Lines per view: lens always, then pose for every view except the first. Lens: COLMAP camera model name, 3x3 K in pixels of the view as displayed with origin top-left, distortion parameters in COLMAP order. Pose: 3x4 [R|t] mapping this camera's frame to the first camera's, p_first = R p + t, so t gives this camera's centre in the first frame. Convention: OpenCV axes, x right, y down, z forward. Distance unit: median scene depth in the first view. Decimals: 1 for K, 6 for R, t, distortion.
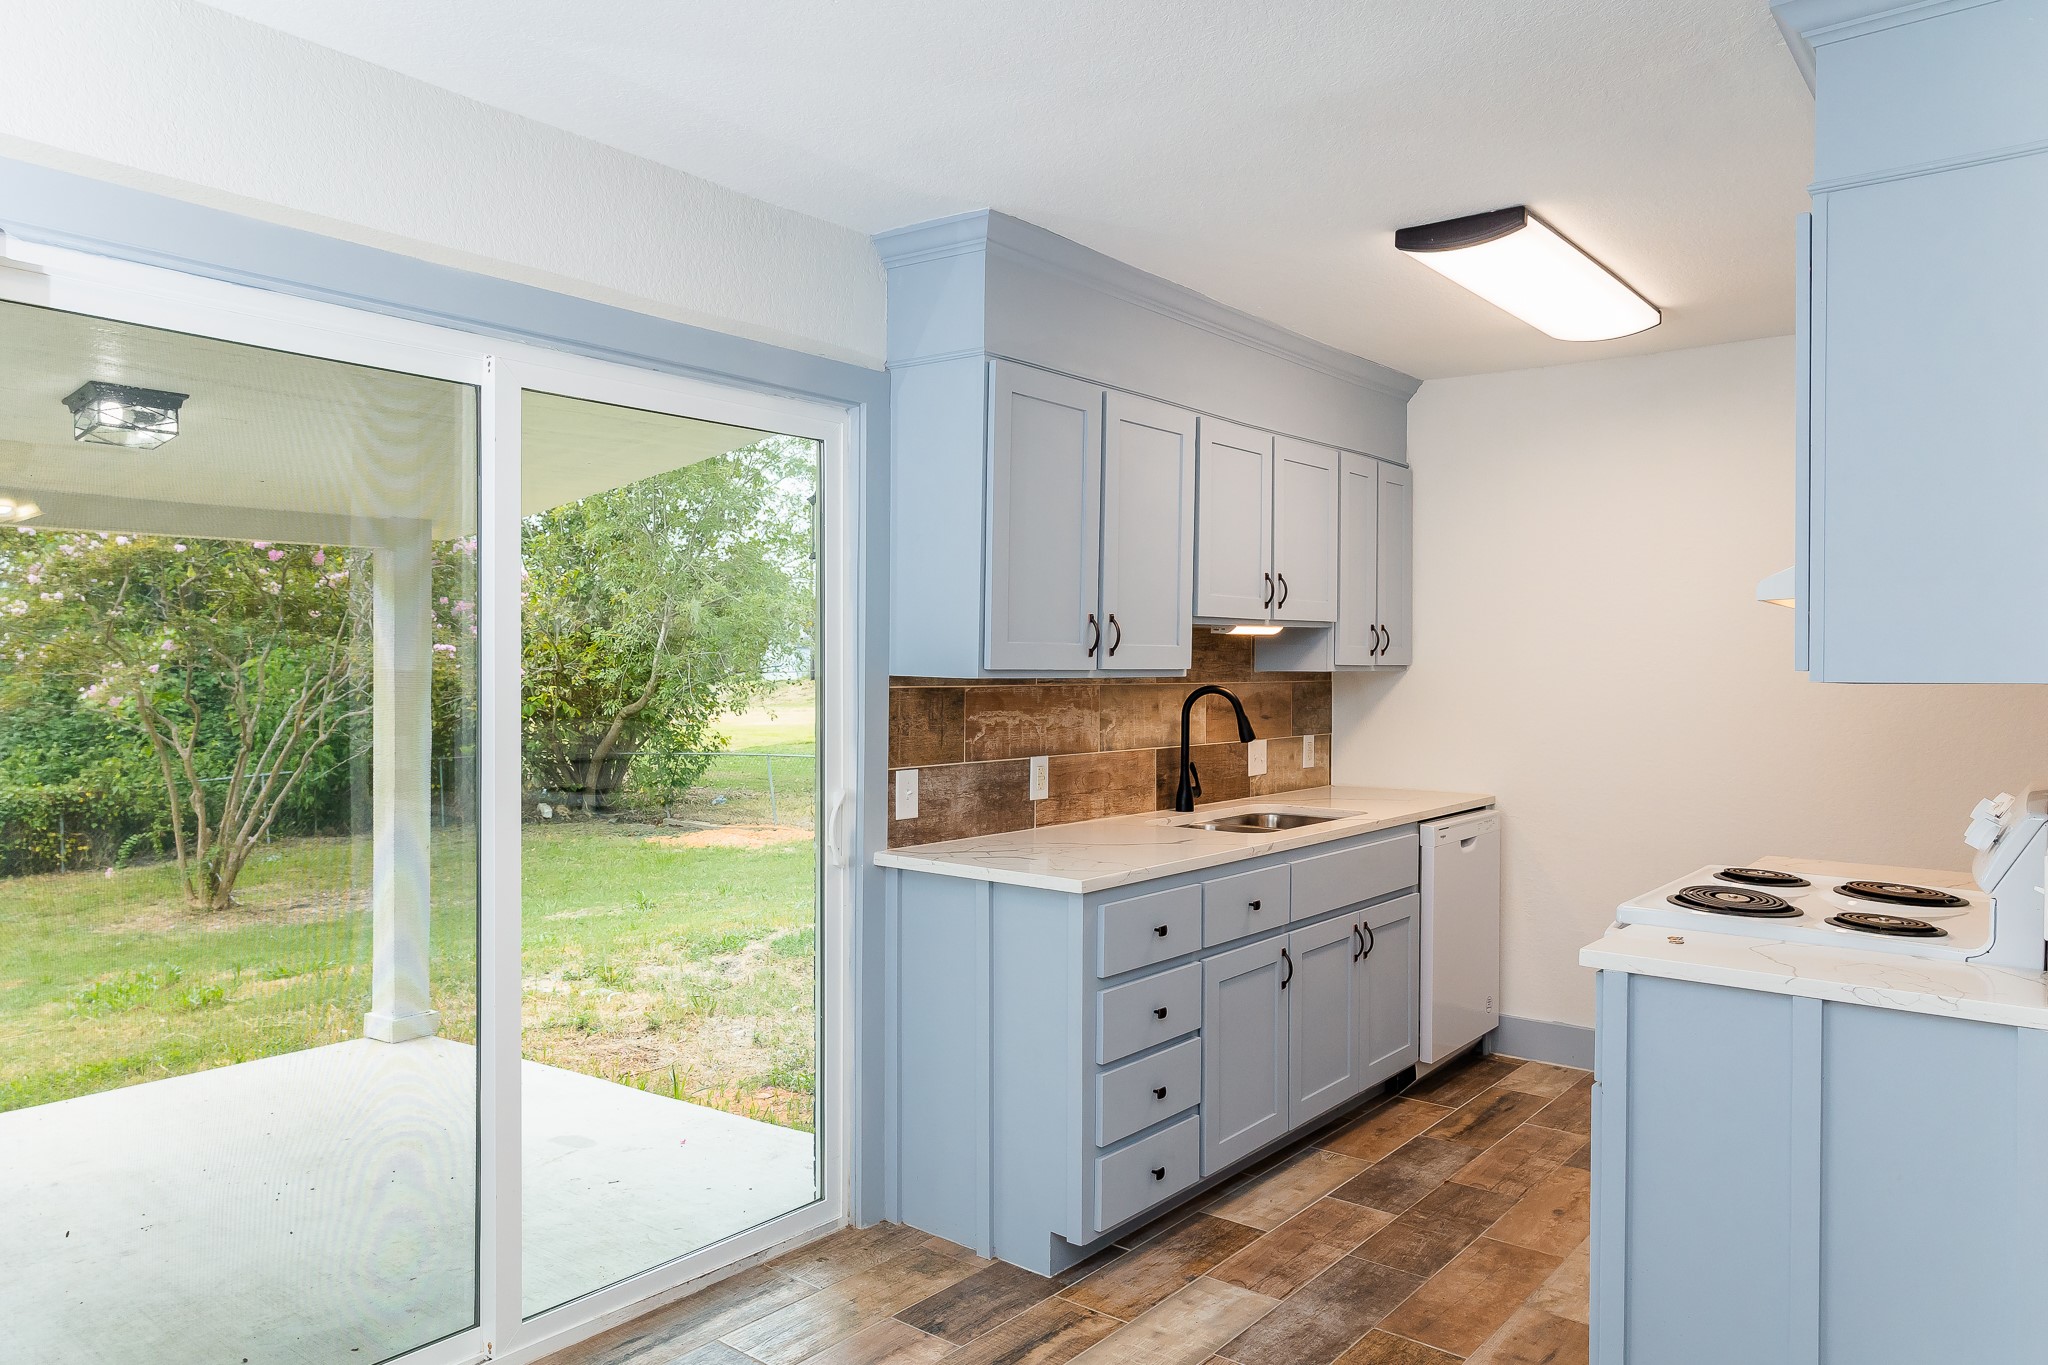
lens RADIAL K [[1362.7, 0, 1023.8], [0, 1362.7, 687.5], [0, 0, 1]] dist [-0.001482, 0.000300]
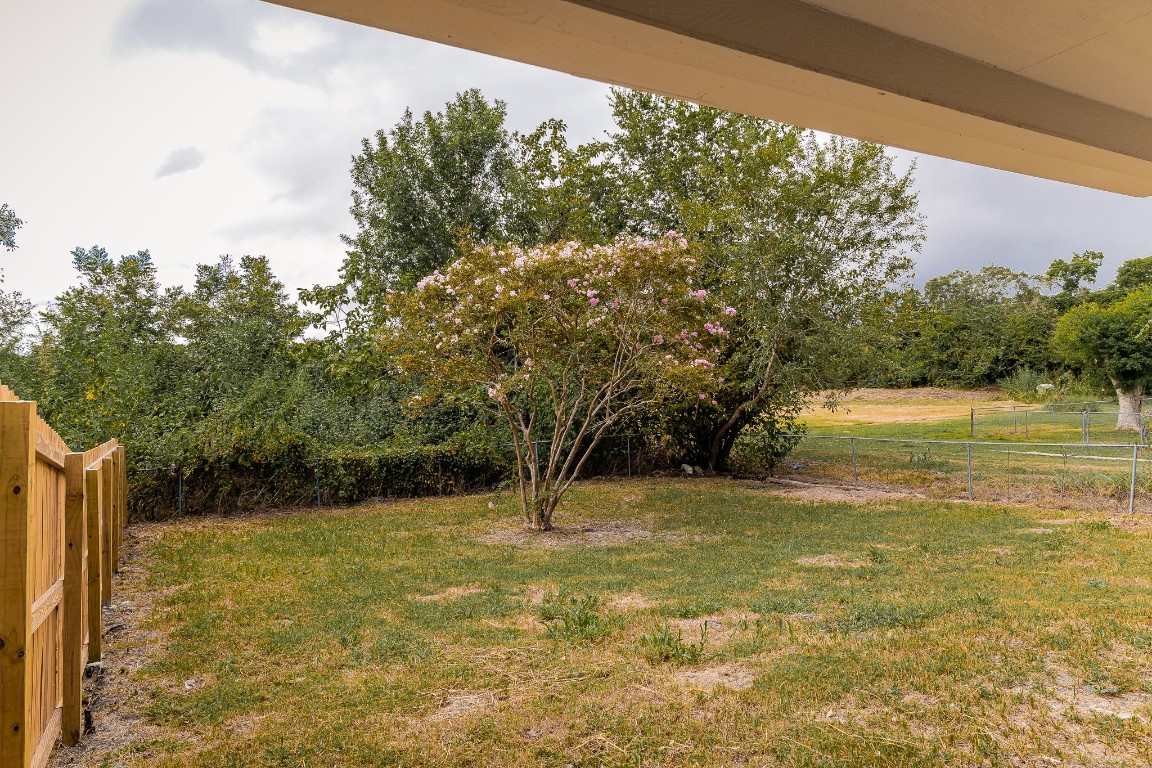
lens RADIAL K [[766.5, 0, 574.0], [0, 766.5, 379.8], [0, 0, 1]] dist [-0.001482, 0.000300]
pose [[0.931993, -0.000244, -0.362475, -0.796511], [-0.006384, 0.999834, -0.017085, 0.014543], [0.362419, 0.018237, 0.931837, 0.617008]]
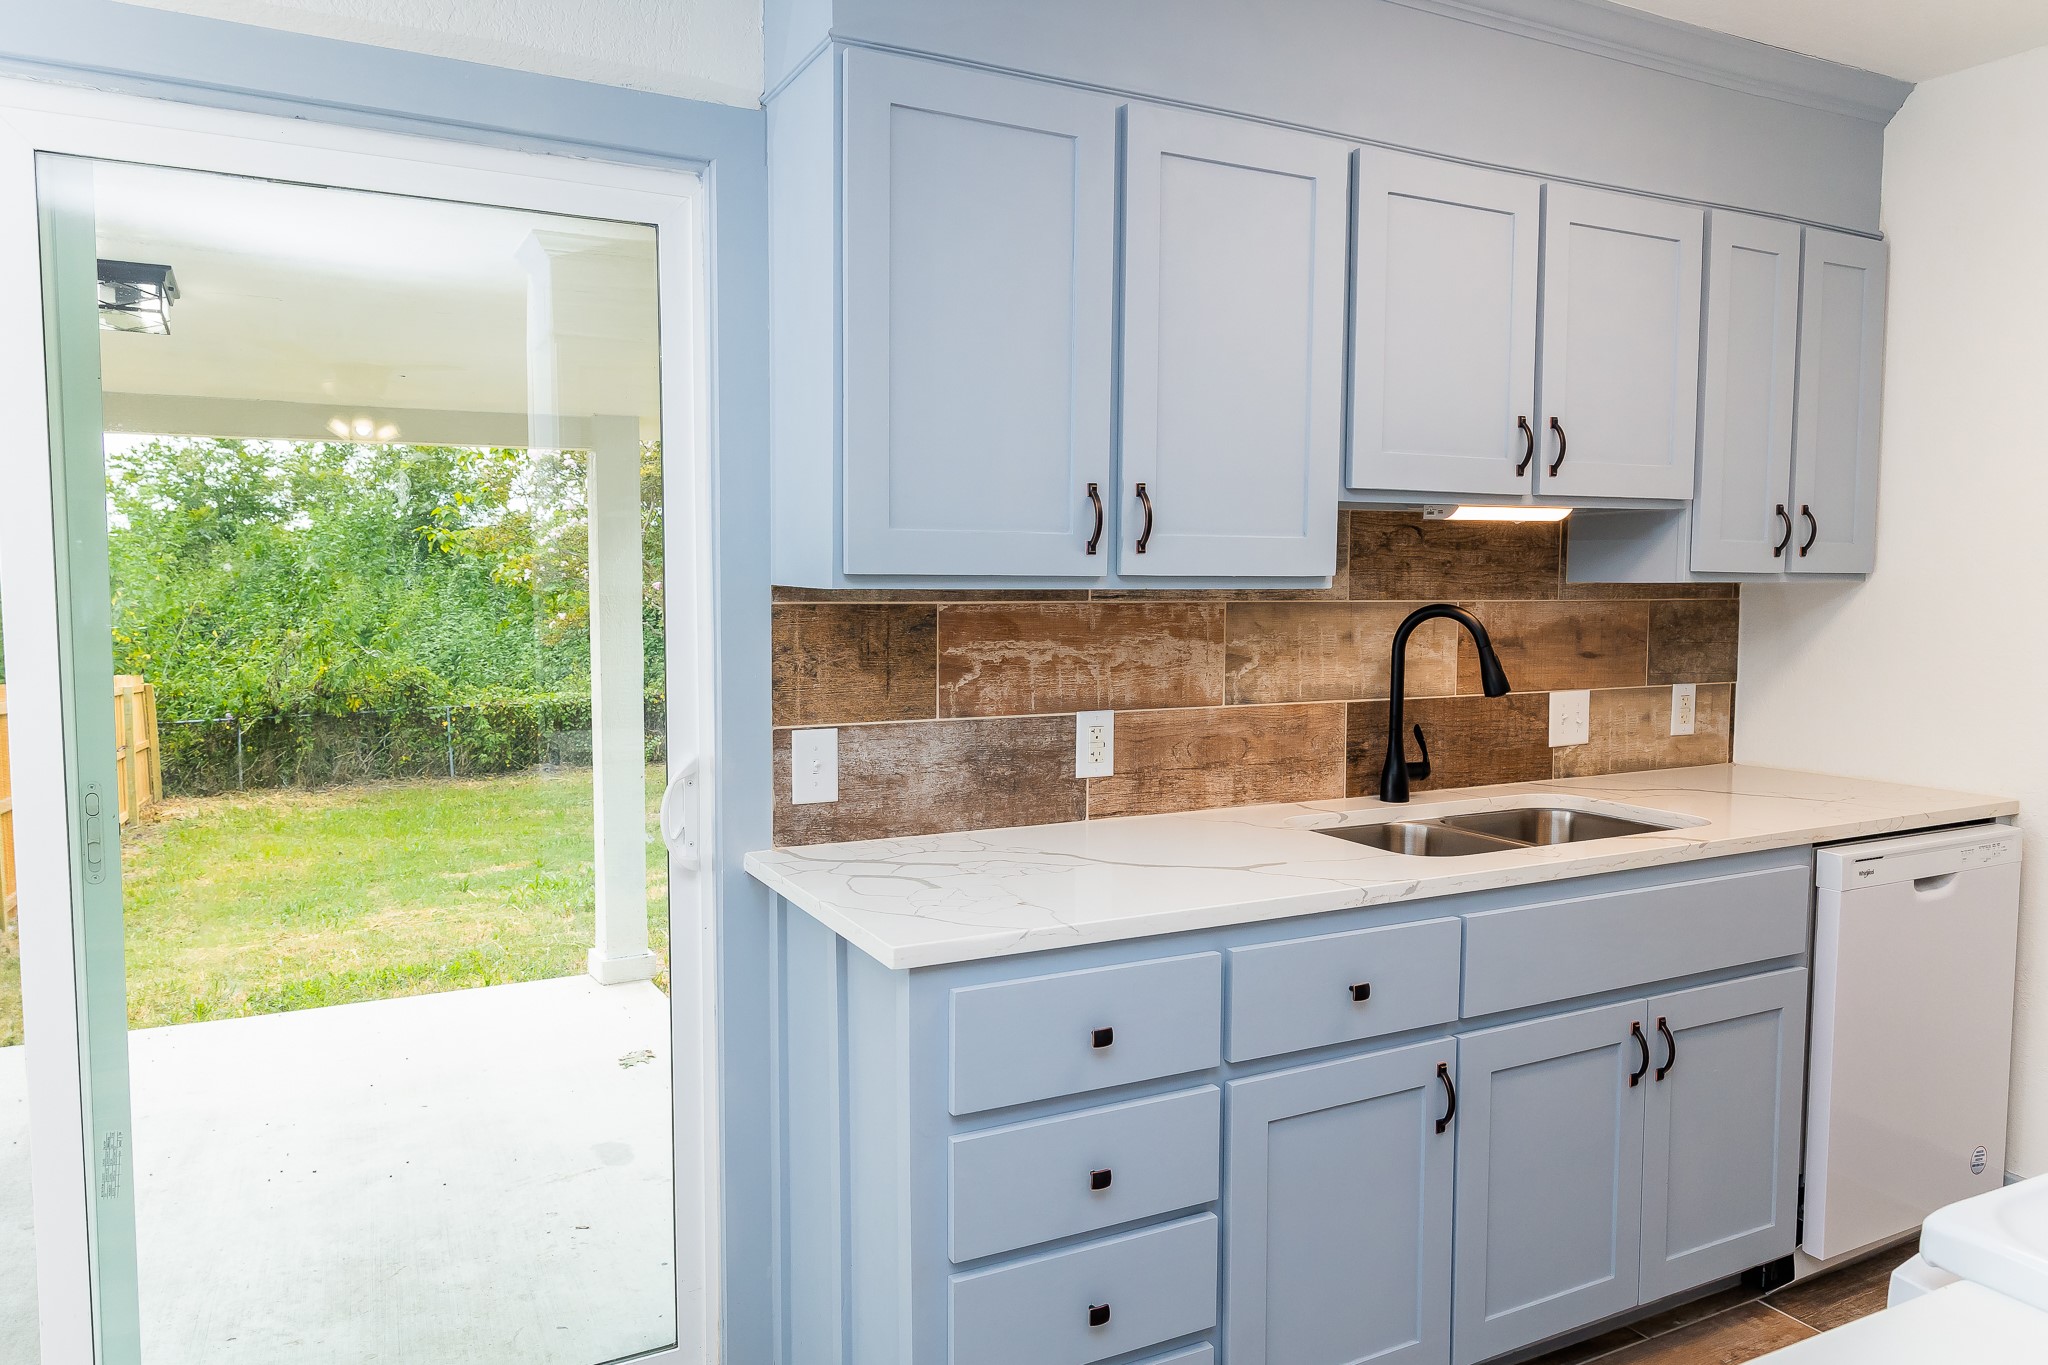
lens RADIAL K [[1362.7, 0, 1036.3], [0, 1362.7, 684.4], [0, 0, 1]] dist [-0.001482, 0.000300]
pose [[0.916044, 0.028791, -0.400043, 0.219554], [-0.006057, 0.998300, 0.057977, 0.000088], [0.401032, -0.050686, 0.914661, 0.351671]]
